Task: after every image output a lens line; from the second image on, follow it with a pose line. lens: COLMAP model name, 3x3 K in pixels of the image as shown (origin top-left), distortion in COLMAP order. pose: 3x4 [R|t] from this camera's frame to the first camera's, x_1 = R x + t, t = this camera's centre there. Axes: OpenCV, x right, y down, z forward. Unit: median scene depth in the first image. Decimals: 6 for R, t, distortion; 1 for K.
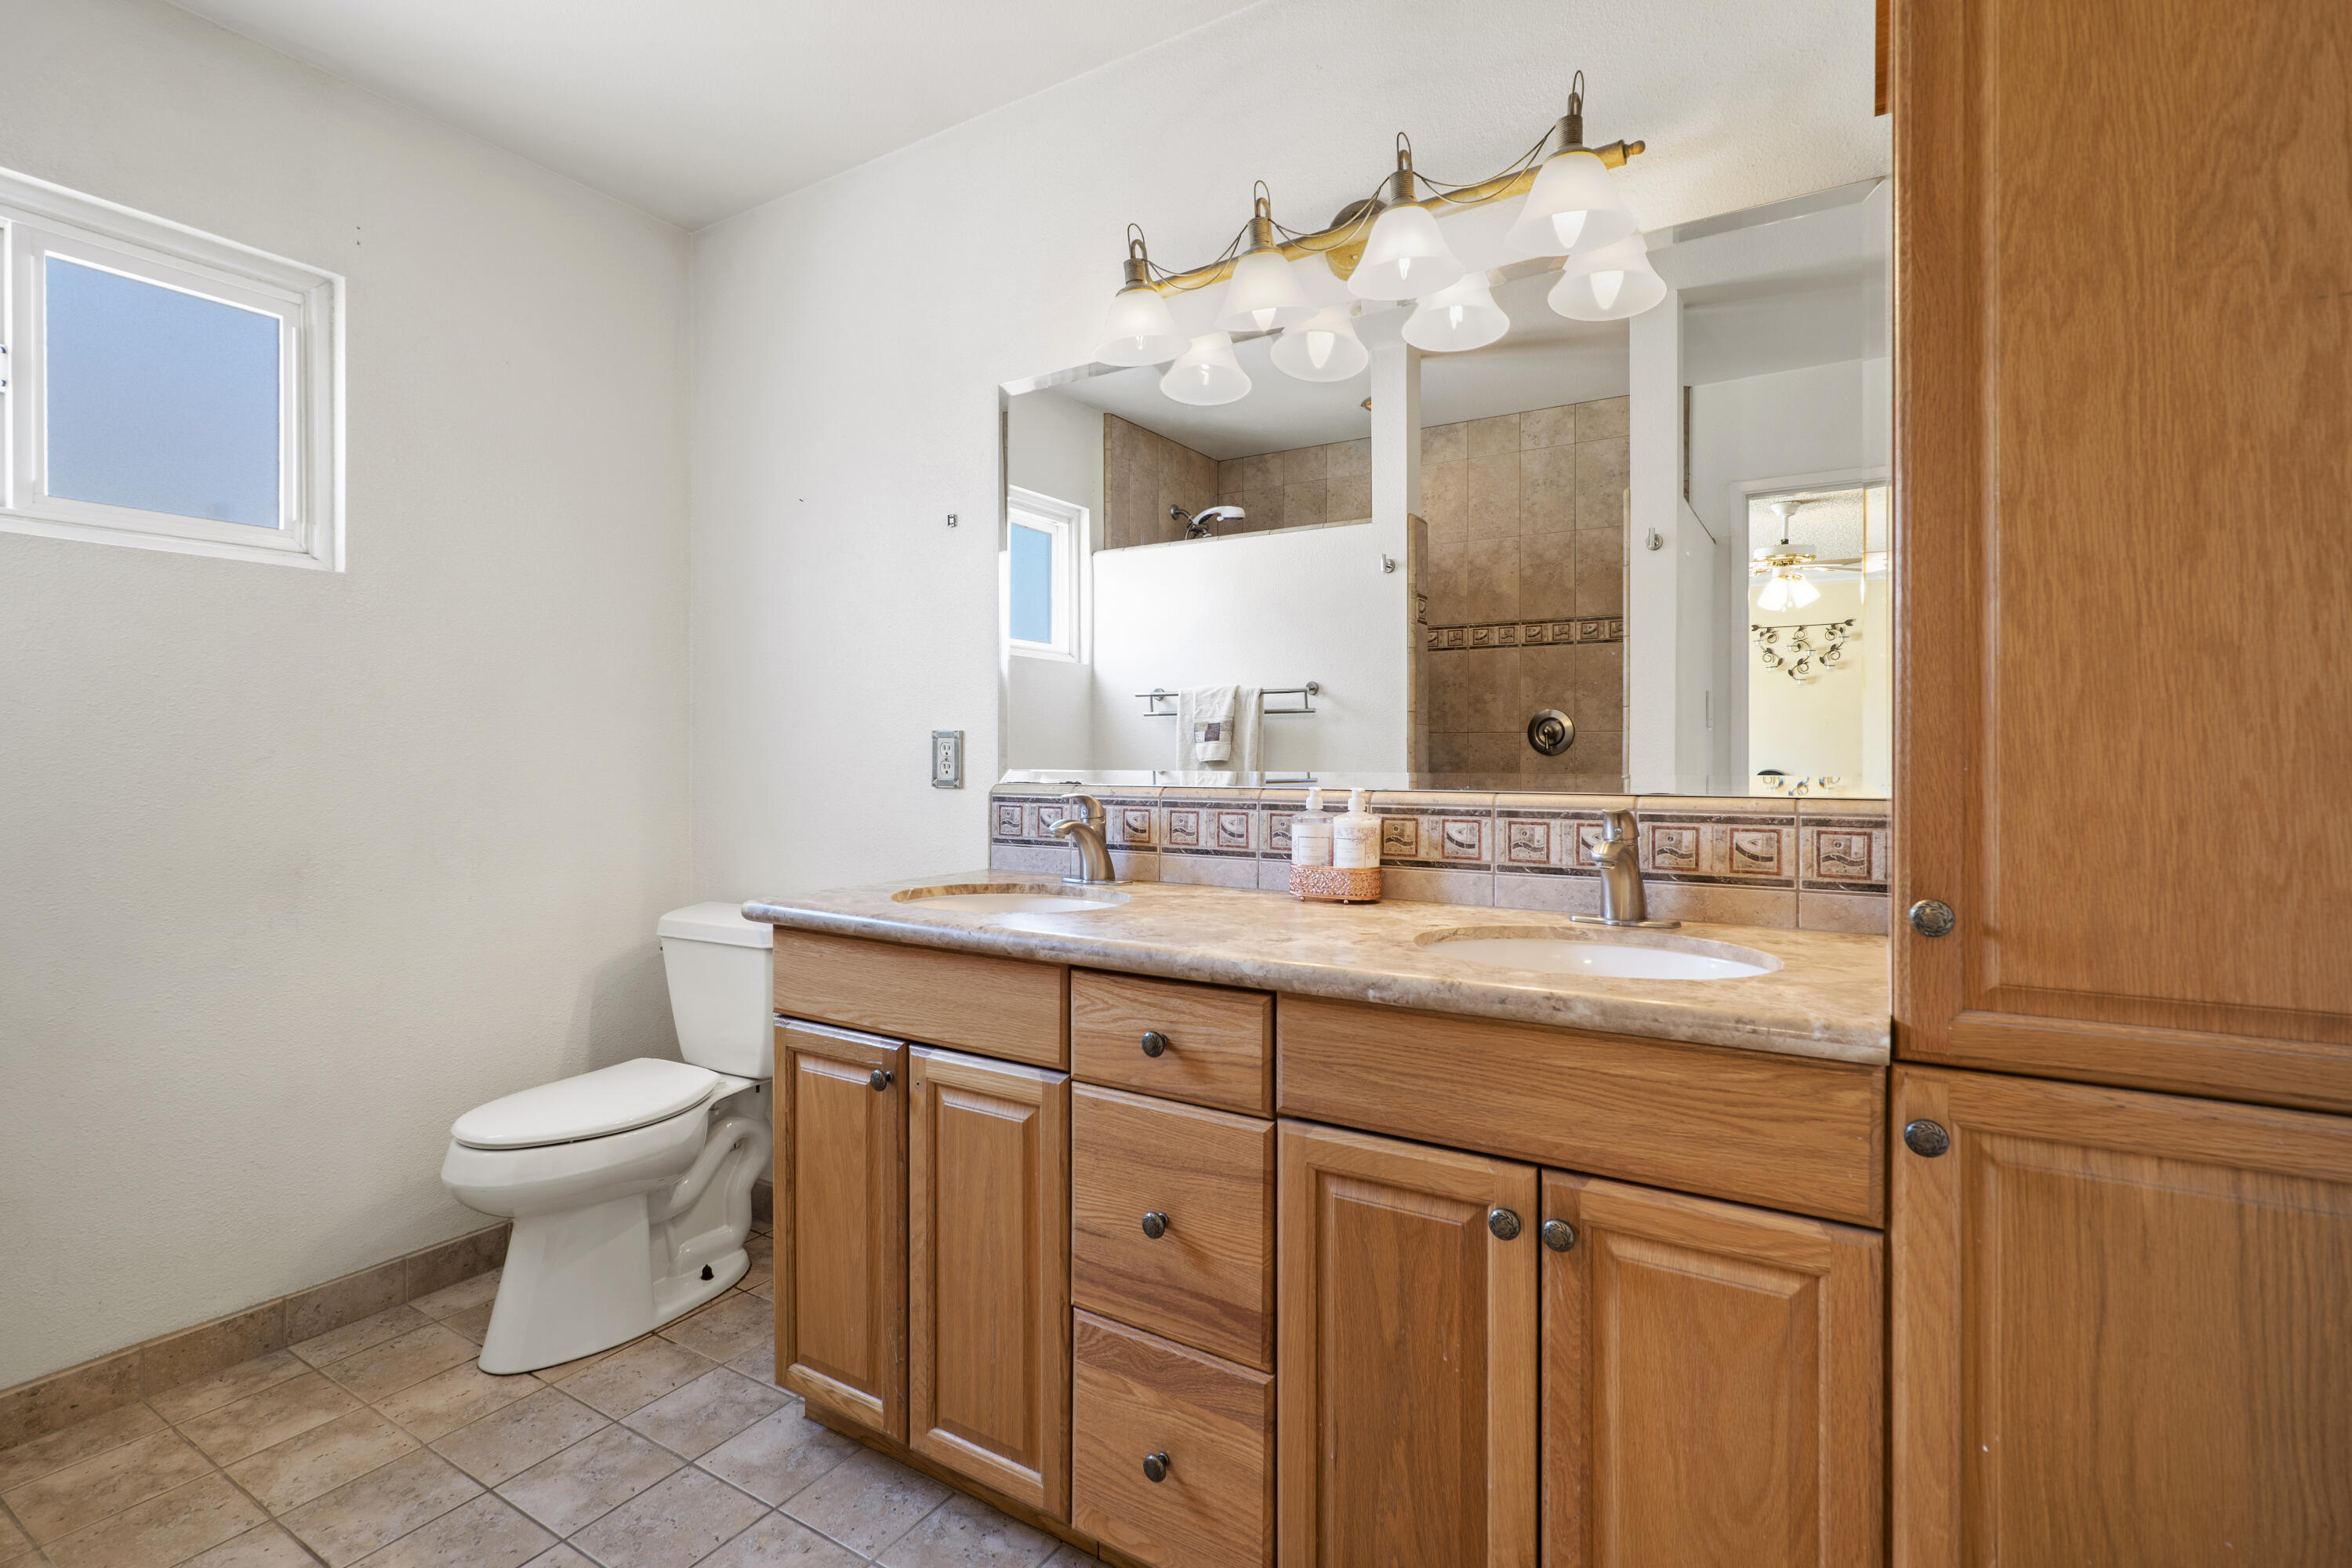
lens RADIAL K [[1103.6, 0, 1175.7], [0, 1103.6, 765.2], [0, 0, 1]] dist [-0.002983, 0.000148]
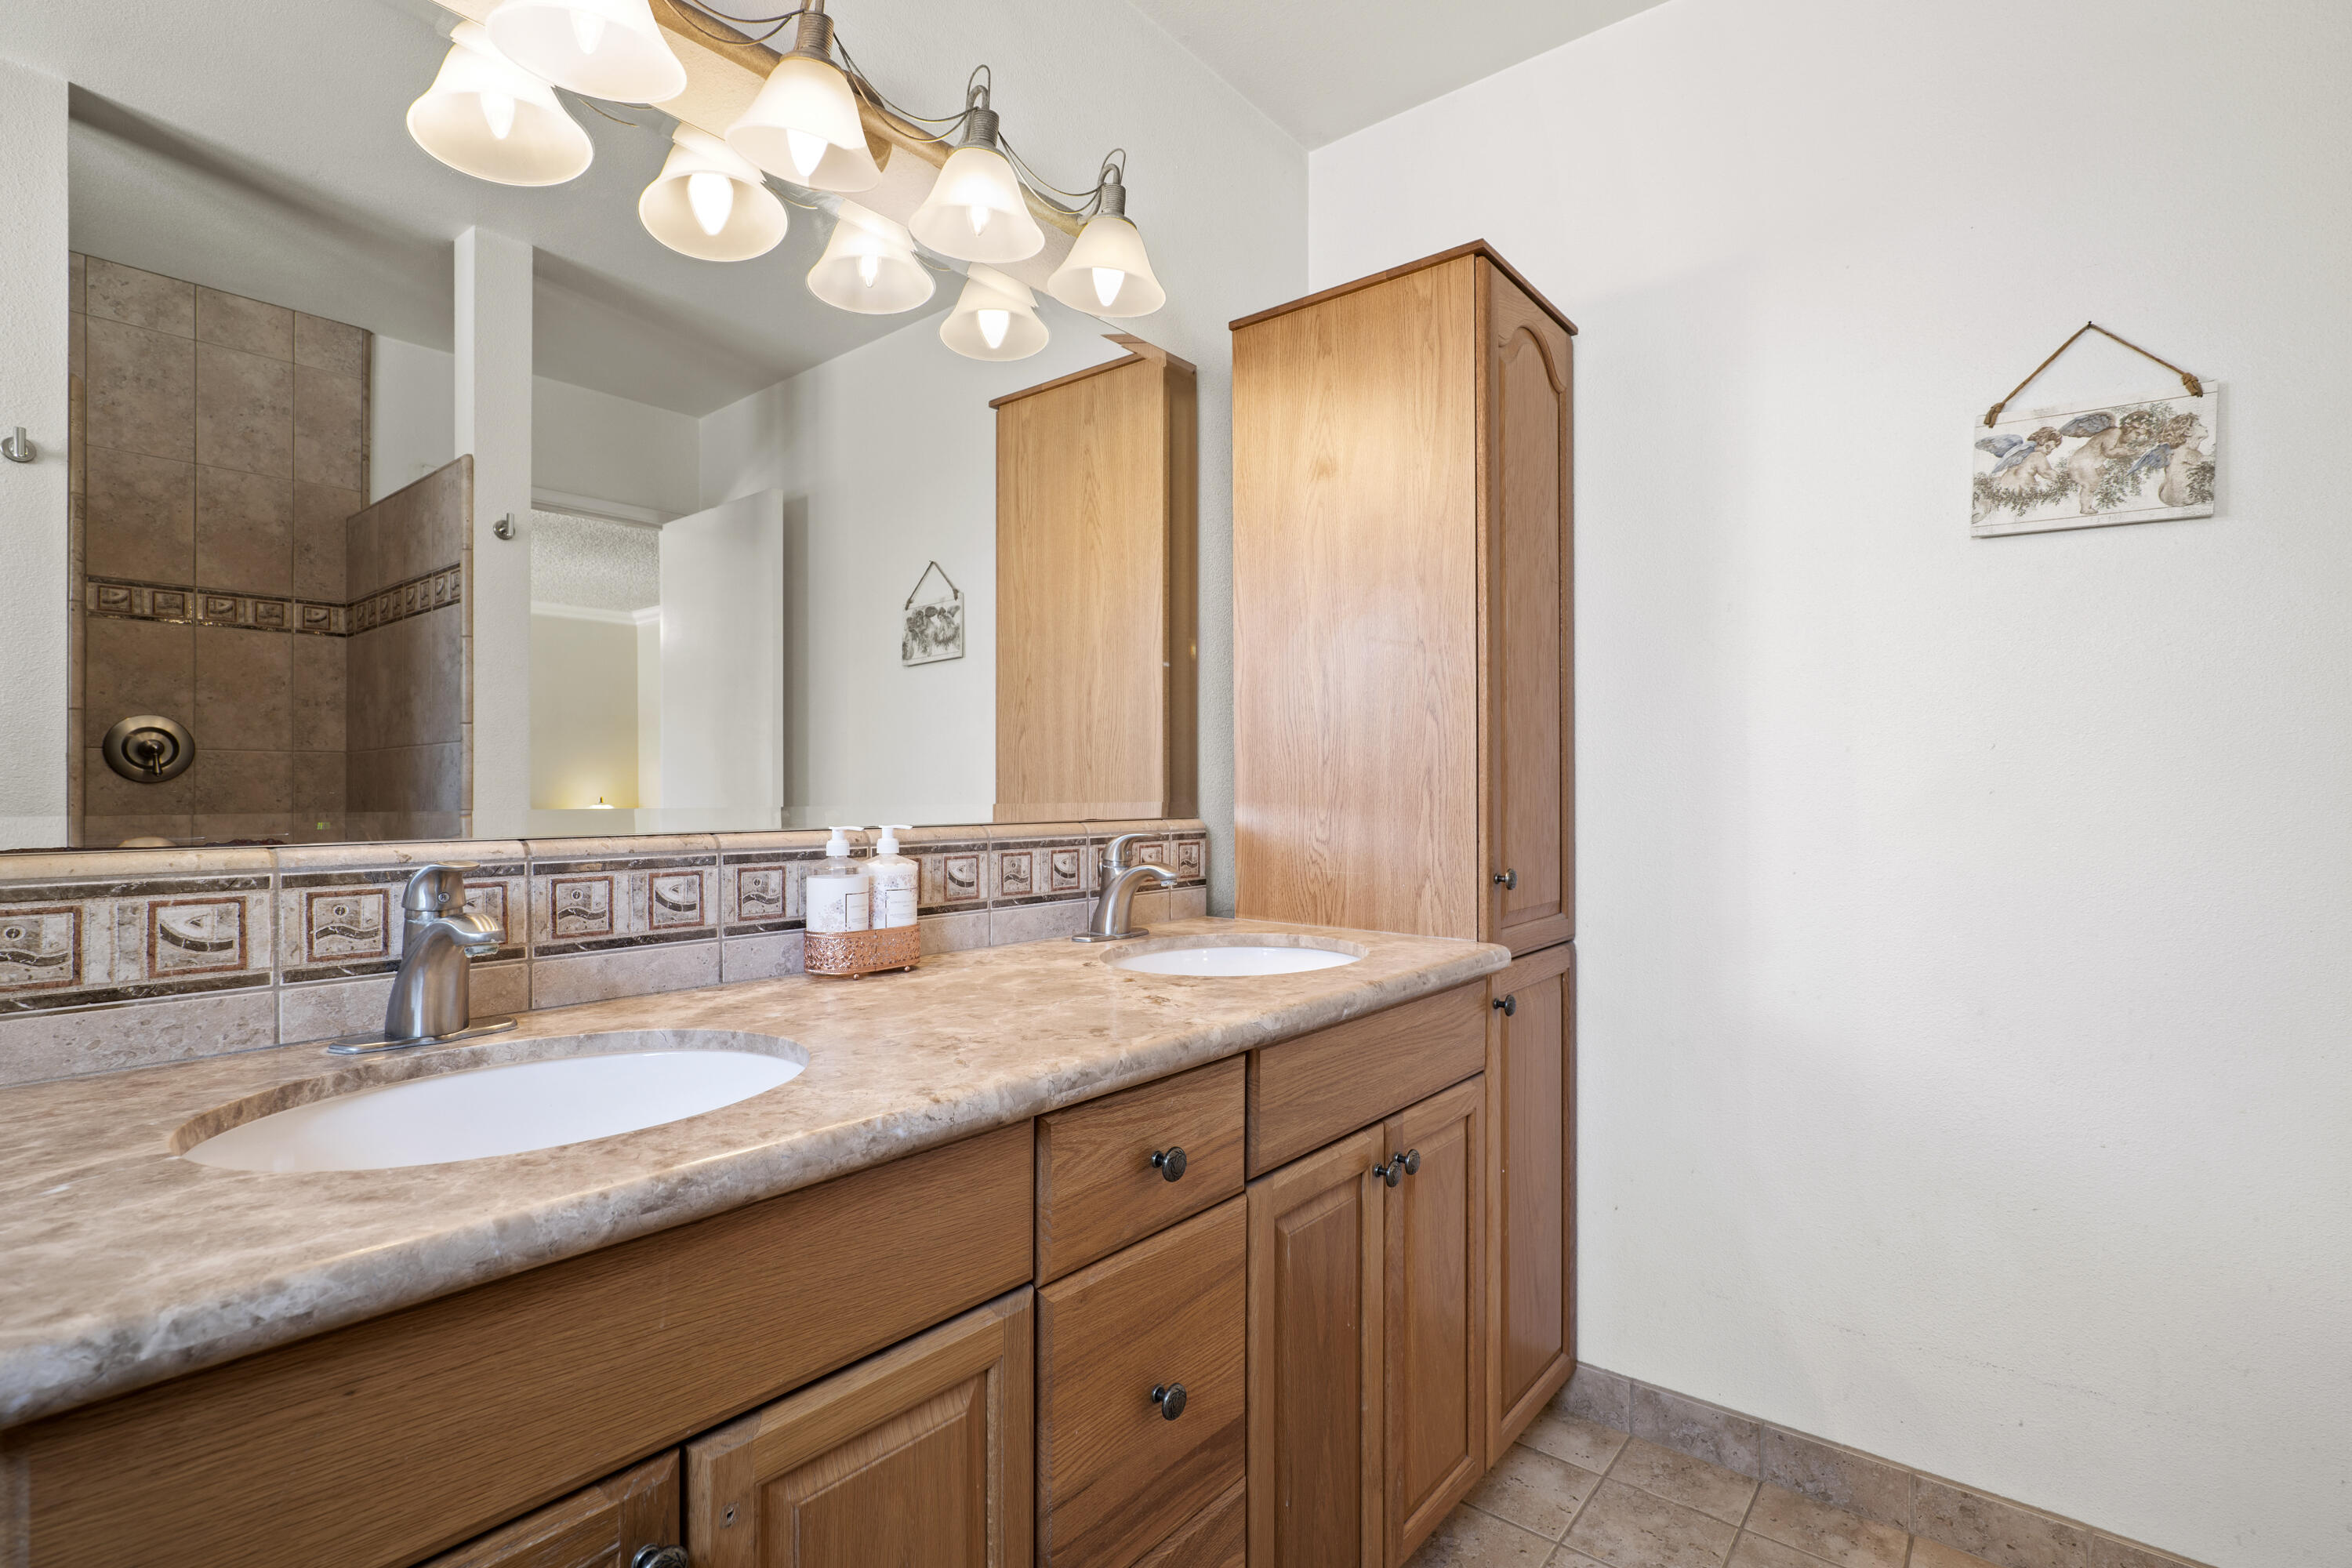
lens RADIAL K [[1103.6, 0, 1175.7], [0, 1103.6, 765.2], [0, 0, 1]] dist [-0.002983, 0.000148]
pose [[0.118735, 0.020923, 0.992705, -0.589052], [0.004975, 0.999753, -0.021667, -0.004477], [-0.992913, 0.007511, 0.118602, 0.680301]]
